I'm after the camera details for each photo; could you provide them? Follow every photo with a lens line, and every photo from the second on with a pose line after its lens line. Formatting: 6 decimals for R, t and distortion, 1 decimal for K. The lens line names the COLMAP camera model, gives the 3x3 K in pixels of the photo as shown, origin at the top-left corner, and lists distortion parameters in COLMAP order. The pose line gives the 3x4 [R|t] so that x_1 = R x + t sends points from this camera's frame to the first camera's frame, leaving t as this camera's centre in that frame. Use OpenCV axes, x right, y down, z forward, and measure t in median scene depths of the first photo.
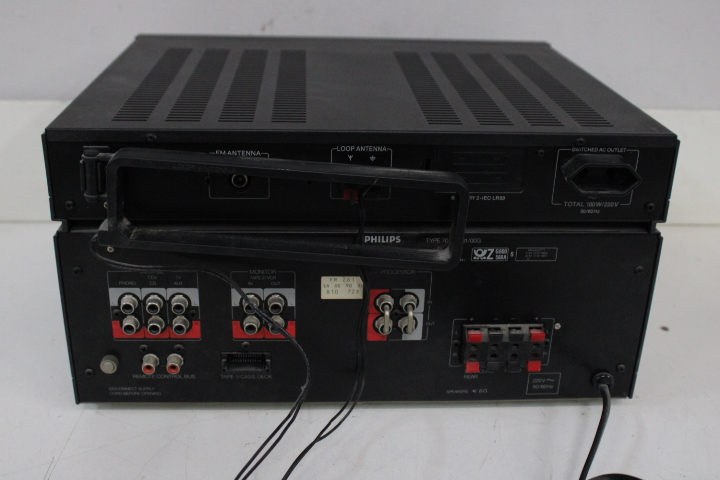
lens RADIAL K [[829.6, 0, 360.0], [0, 829.6, 240.0], [0, 0, 1]] dist [-0.106072, 0.091100]
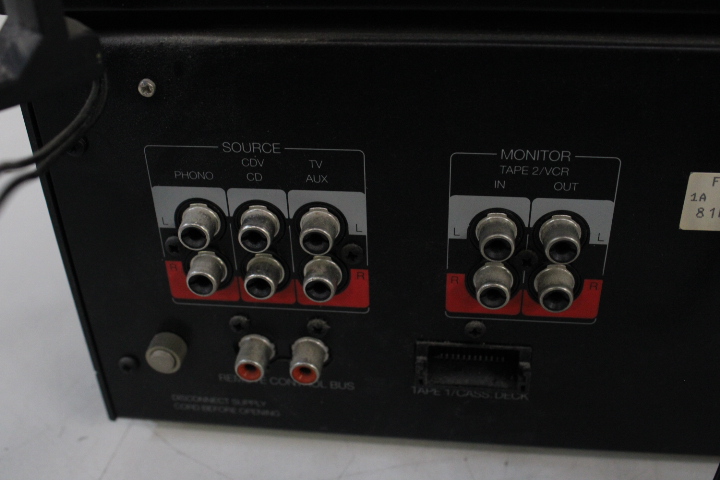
lens RADIAL K [[829.6, 0, 360.0], [0, 829.6, 240.0], [0, 0, 1]] dist [-0.106072, 0.091100]
pose [[0.981522, 0.044249, -0.186165, -0.122345], [-0.015258, 0.987896, 0.154364, 0.019384], [0.190742, -0.148671, 0.970317, 0.603542]]
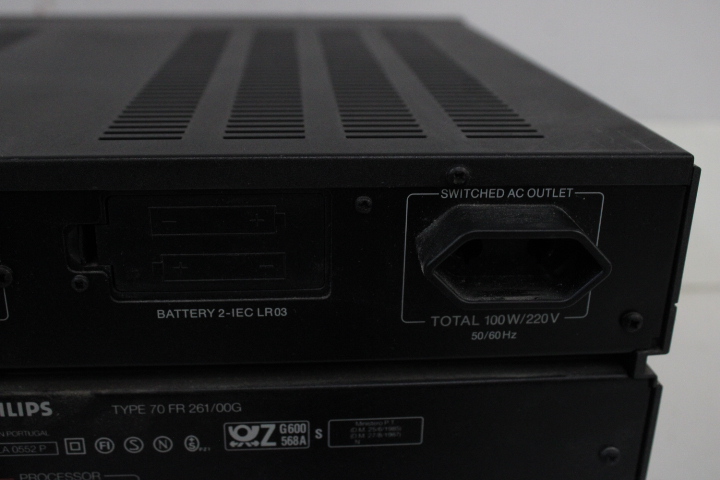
lens RADIAL K [[829.6, 0, 360.0], [0, 829.6, 240.0], [0, 0, 1]] dist [-0.106072, 0.091100]
pose [[0.999387, -0.015719, 0.031280, 0.192825], [0.016807, 0.999253, -0.034804, -0.069317], [-0.030709, 0.035309, 0.998905, 0.557822]]
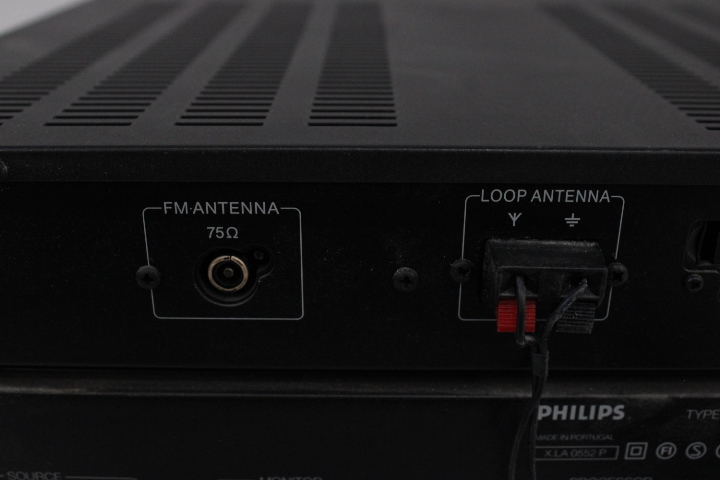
lens RADIAL K [[829.6, 0, 360.0], [0, 829.6, 240.0], [0, 0, 1]] dist [-0.106072, 0.091100]
pose [[0.997146, 0.002319, -0.075465, -0.050011], [-0.002771, 0.999979, -0.005882, -0.081358], [0.075450, 0.006074, 0.997131, 0.575088]]
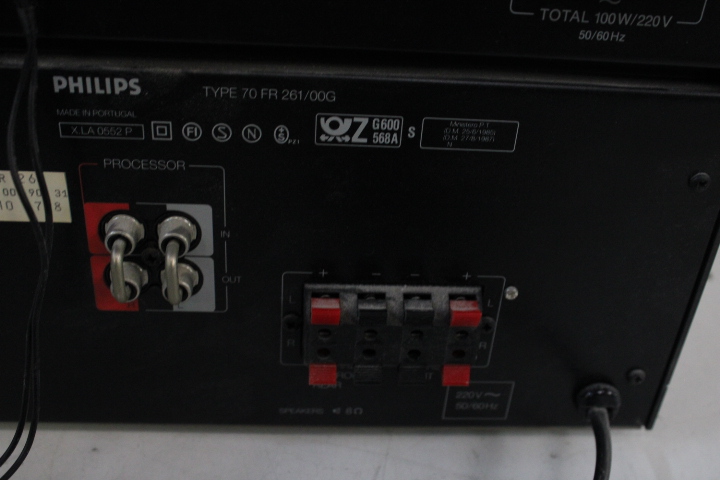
lens RADIAL K [[829.6, 0, 360.0], [0, 829.6, 240.0], [0, 0, 1]] dist [-0.106072, 0.091100]
pose [[0.999201, 0.033983, 0.021052, 0.149622], [-0.036695, 0.988635, 0.145790, 0.010855], [-0.015858, -0.146446, 0.989092, 0.568357]]
